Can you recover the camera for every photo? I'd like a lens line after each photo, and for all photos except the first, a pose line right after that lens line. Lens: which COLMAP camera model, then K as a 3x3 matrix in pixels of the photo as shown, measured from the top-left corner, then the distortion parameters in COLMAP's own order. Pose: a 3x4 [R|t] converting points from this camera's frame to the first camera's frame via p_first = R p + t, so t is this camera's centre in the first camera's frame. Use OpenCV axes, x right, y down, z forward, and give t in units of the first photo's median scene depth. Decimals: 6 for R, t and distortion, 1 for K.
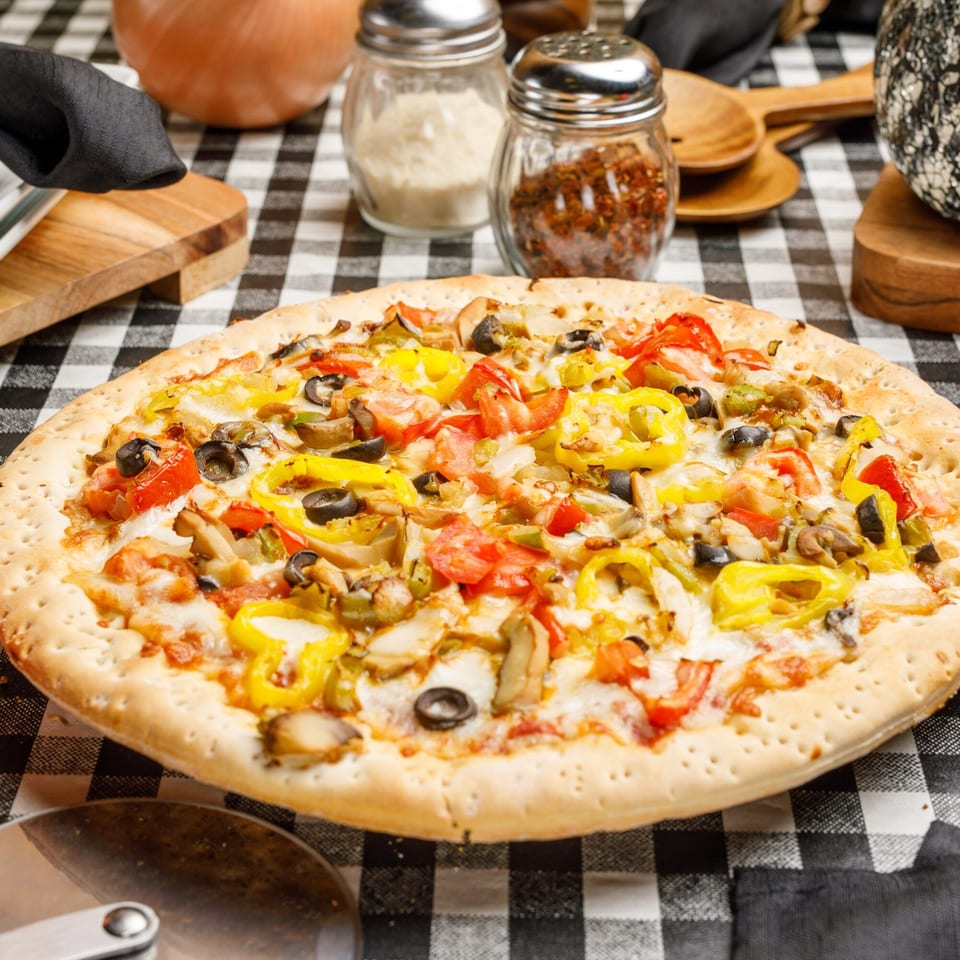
lens RADIAL K [[2219.5, 0, 464.1], [0, 2219.5, 480.3], [0, 0, 1]] dist [-0.026069, -0.452292]
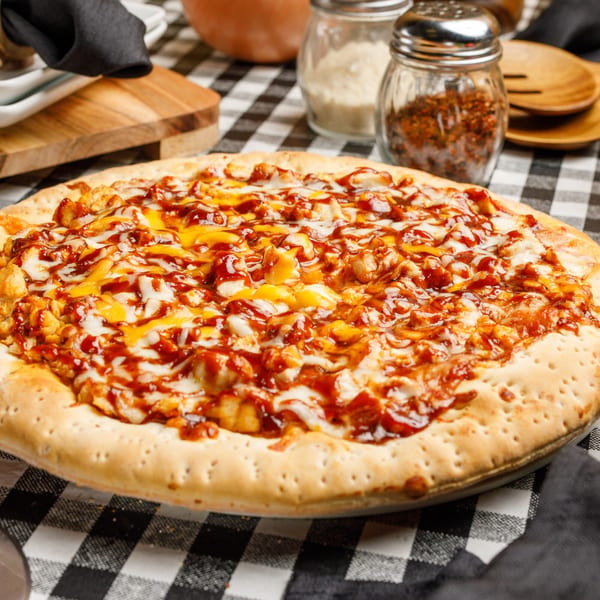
lens RADIAL K [[1432.2, 0, 300.0], [0, 1432.2, 300.0], [0, 0, 1]] dist [-0.044631, -0.293818]
pose [[0.972686, 0.116746, -0.200629, 0.161373], [-0.124586, 0.991845, -0.026861, 0.023760], [0.195857, 0.051123, 0.979299, 0.091907]]
